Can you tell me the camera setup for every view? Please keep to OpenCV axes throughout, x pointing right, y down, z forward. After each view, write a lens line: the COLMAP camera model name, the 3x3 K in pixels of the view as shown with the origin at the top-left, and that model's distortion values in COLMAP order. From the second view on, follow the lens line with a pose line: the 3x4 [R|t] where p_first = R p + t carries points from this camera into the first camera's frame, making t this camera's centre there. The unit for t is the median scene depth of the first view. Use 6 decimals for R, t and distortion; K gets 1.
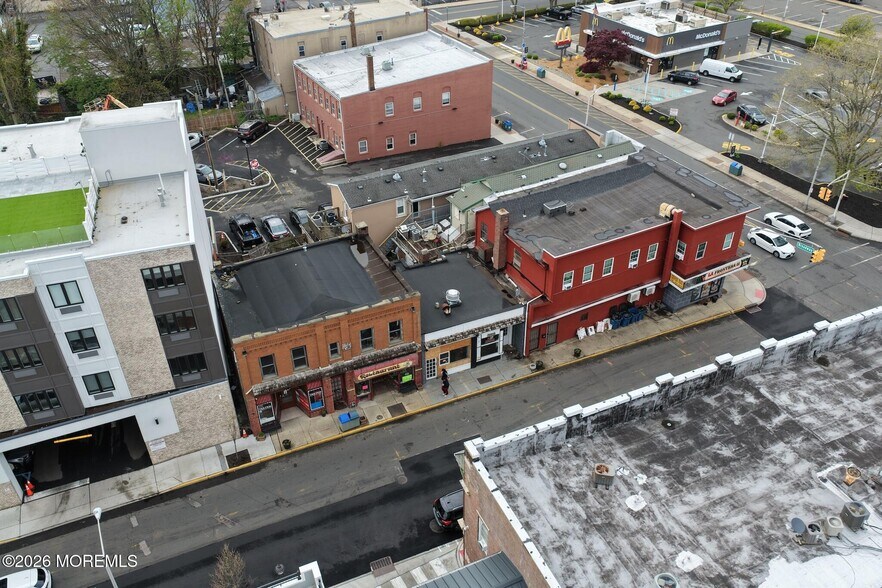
lens RADIAL K [[737.4, 0, 447.6], [0, 737.4, 292.9], [0, 0, 1]] dist [-0.017137, 0.040610]
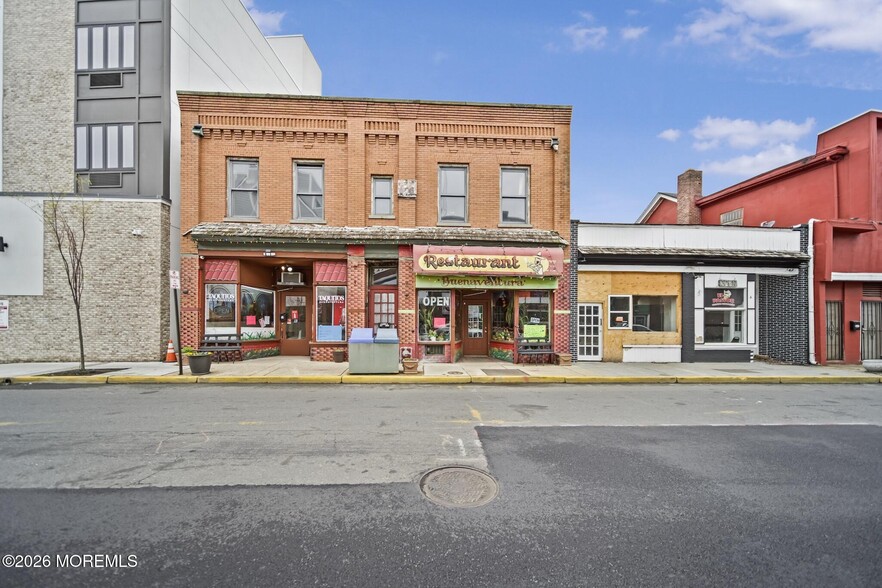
lens RADIAL K [[341.3, 0, 444.7], [0, 341.3, 299.4], [0, 0, 1]] dist [-0.001225, -0.001202]
pose [[0.930937, 0.011940, -0.364985, -0.029270], [-0.218849, 0.818346, -0.531427, 0.222054], [0.292339, 0.574601, 0.764442, 0.798540]]
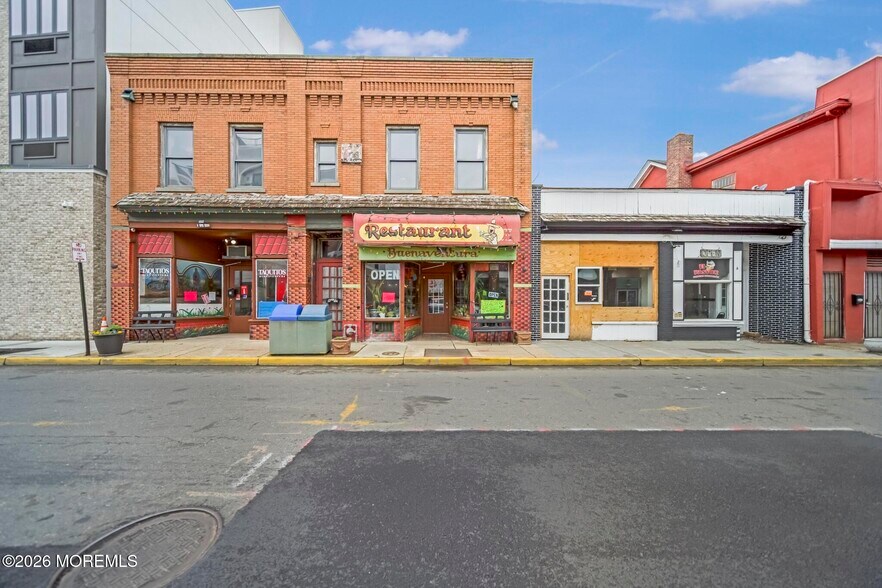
lens RADIAL K [[341.3, 0, 430.9], [0, 341.3, 275.3], [0, 0, 1]] dist [-0.001225, -0.001202]
pose [[0.918289, 0.006352, -0.395860, -0.010199], [-0.230980, 0.820667, -0.522642, 0.208037], [0.321550, 0.571372, 0.755076, 0.820323]]
